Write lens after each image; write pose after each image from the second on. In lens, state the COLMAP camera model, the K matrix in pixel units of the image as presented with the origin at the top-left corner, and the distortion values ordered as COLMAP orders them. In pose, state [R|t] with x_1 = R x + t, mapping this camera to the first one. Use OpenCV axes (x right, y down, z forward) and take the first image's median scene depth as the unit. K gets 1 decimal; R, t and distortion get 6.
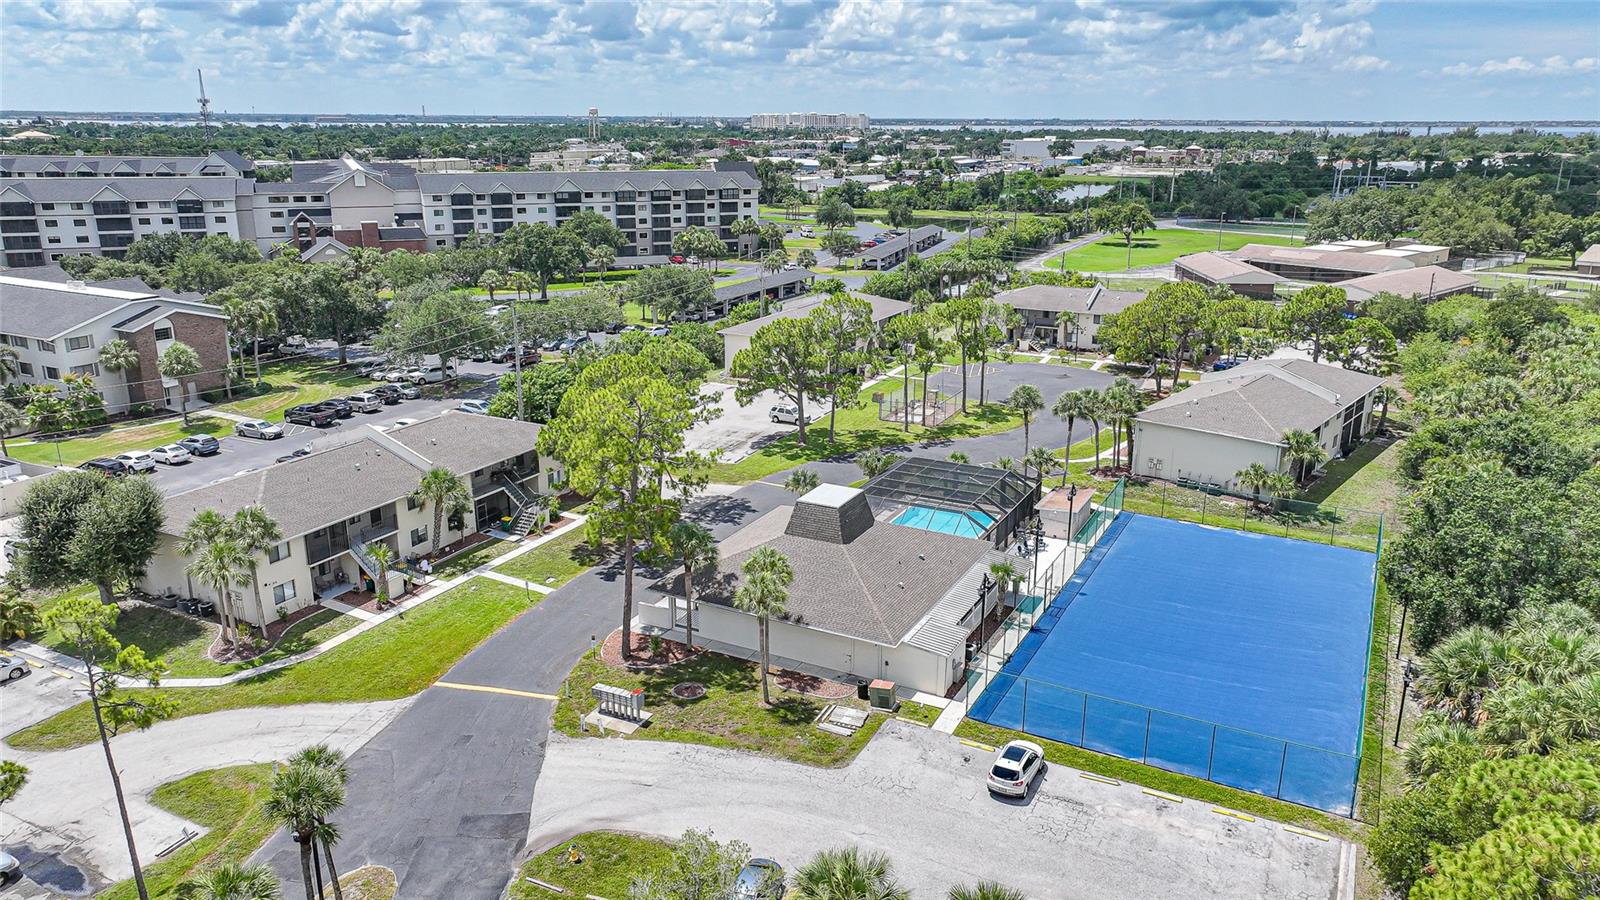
lens RADIAL K [[1118.4, 0, 807.5], [0, 1118.4, 442.6], [0, 0, 1]] dist [0.004728, 0.005481]
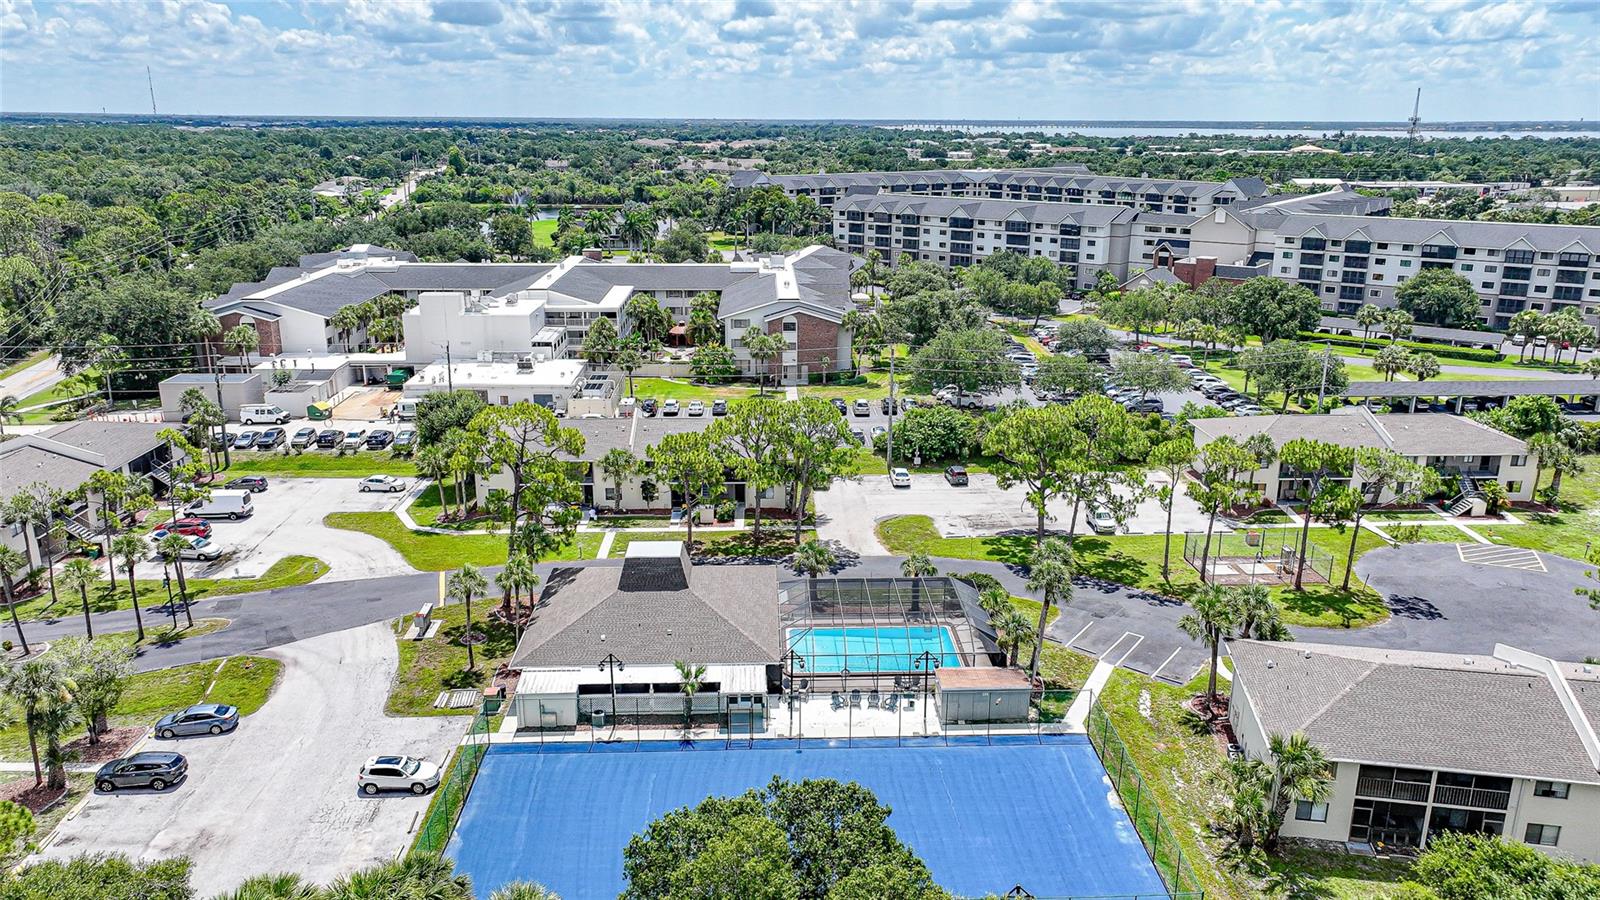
lens RADIAL K [[1118.4, 0, 807.5], [0, 1118.4, 442.6], [0, 0, 1]] dist [0.004728, 0.005481]
pose [[0.491831, 0.237594, -0.837647, 0.512649], [-0.243301, 0.961228, 0.129791, -0.120966], [0.836007, 0.139964, 0.530568, 0.265408]]
